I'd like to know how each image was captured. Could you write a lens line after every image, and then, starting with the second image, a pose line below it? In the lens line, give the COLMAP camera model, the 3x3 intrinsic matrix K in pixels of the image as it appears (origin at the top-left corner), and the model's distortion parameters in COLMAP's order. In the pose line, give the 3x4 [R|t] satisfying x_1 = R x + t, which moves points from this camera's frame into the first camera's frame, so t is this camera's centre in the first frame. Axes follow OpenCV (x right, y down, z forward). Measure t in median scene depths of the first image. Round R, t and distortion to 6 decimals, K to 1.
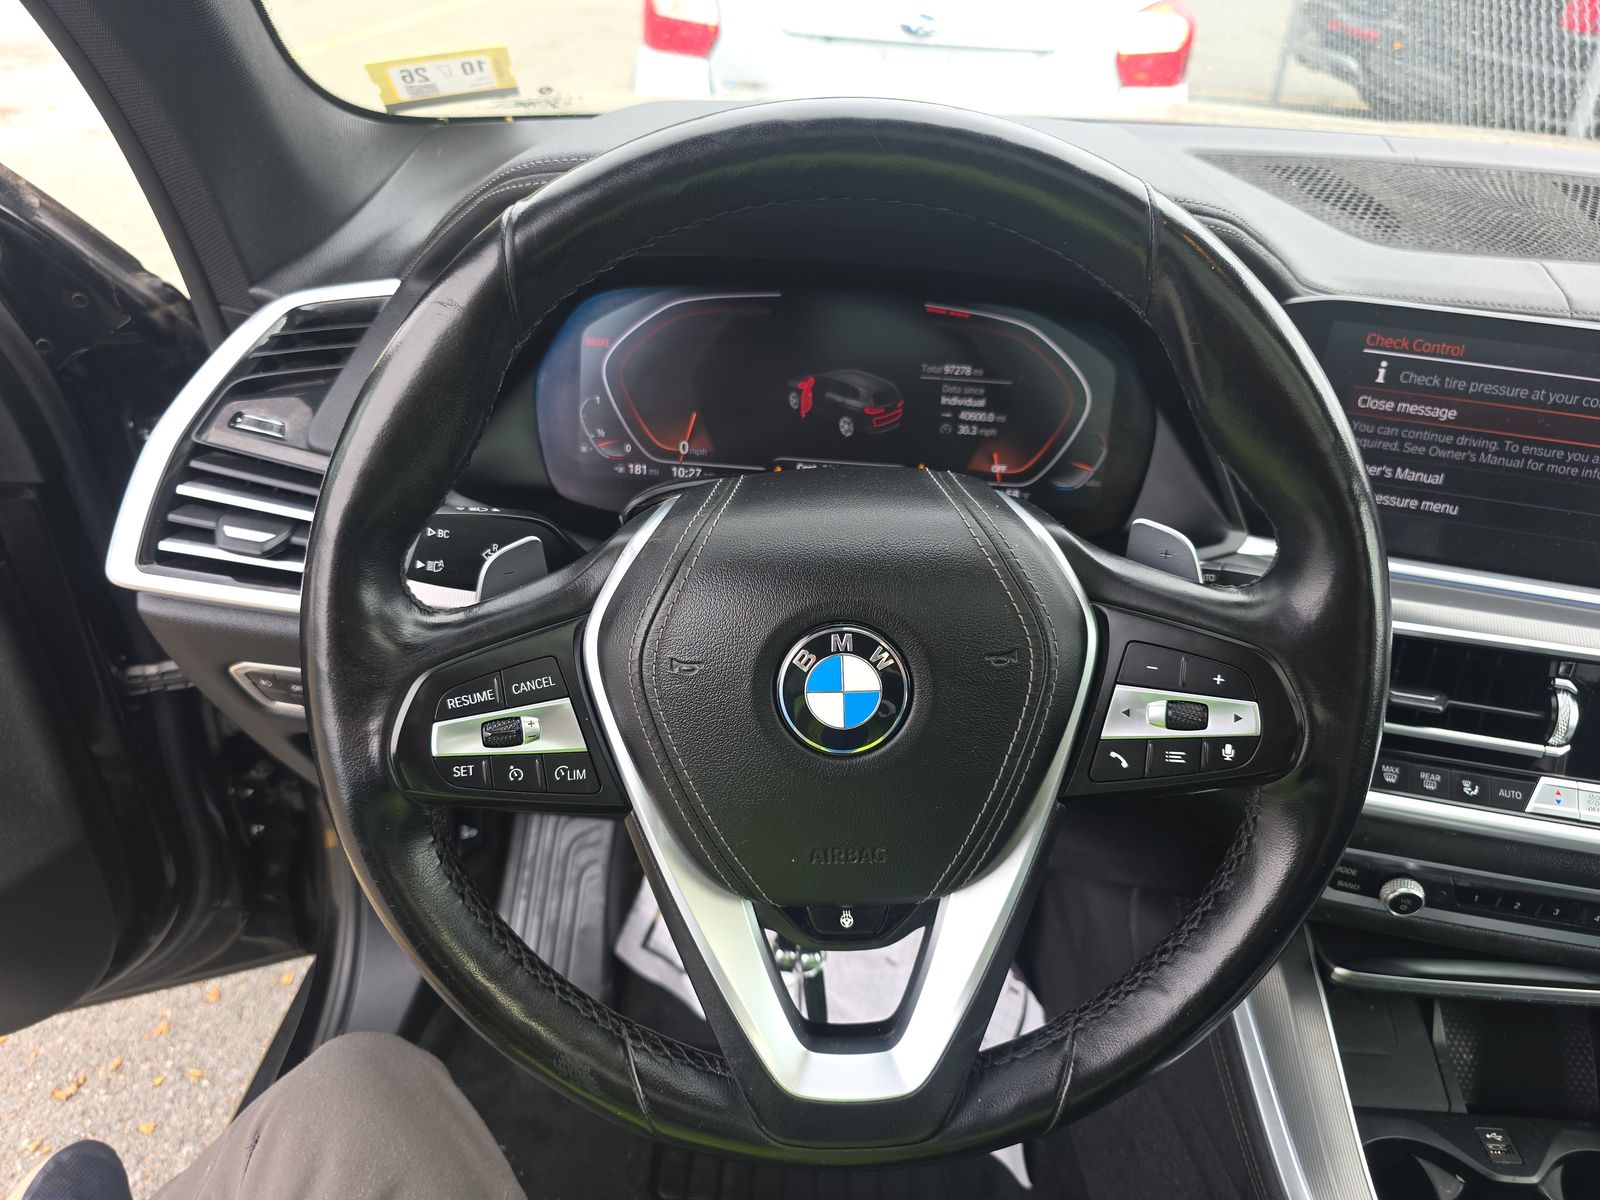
lens RADIAL K [[1019.7, 0, 800.0], [0, 1019.7, 600.0], [0, 0, 1]] dist [0.028885, -0.027562]
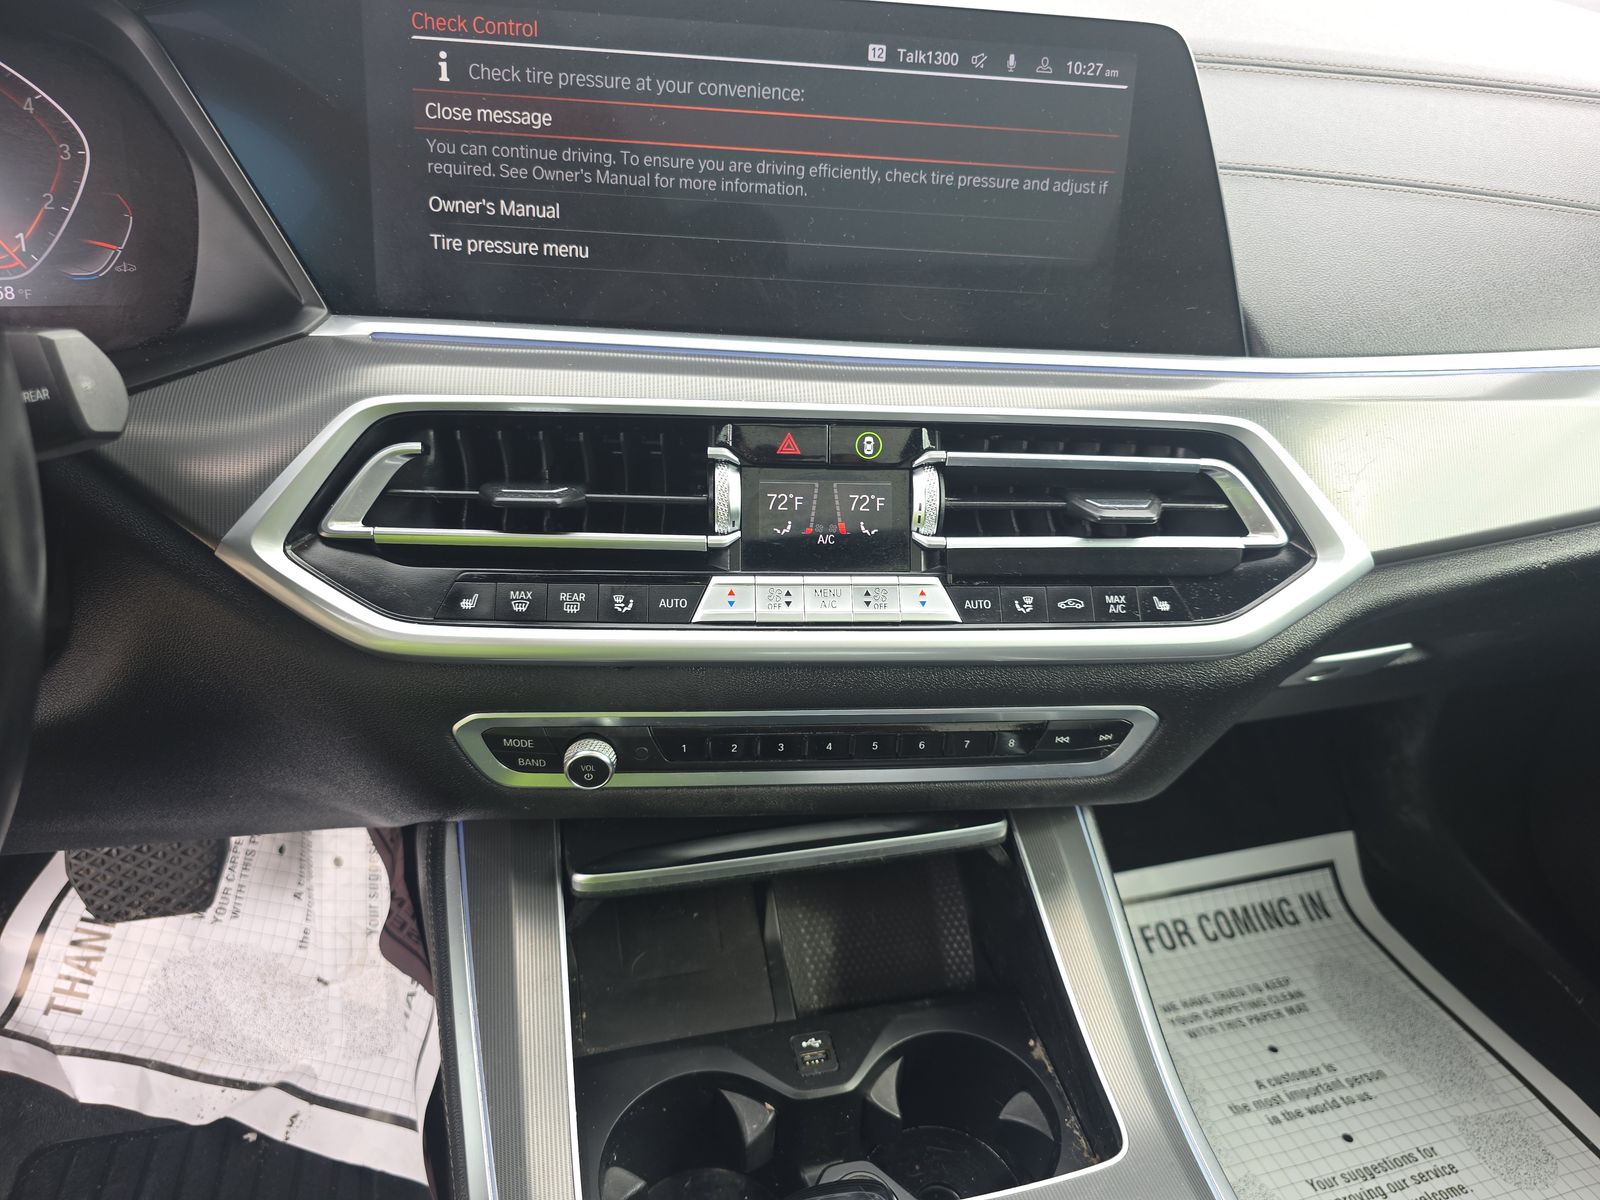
lens RADIAL K [[1019.7, 0, 800.0], [0, 1019.7, 600.0], [0, 0, 1]] dist [0.028885, -0.027562]
pose [[0.967555, -0.139285, 0.210800, 0.604955], [0.140174, 0.990068, 0.010794, 0.186029], [-0.210209, 0.019105, 0.977470, 0.230392]]
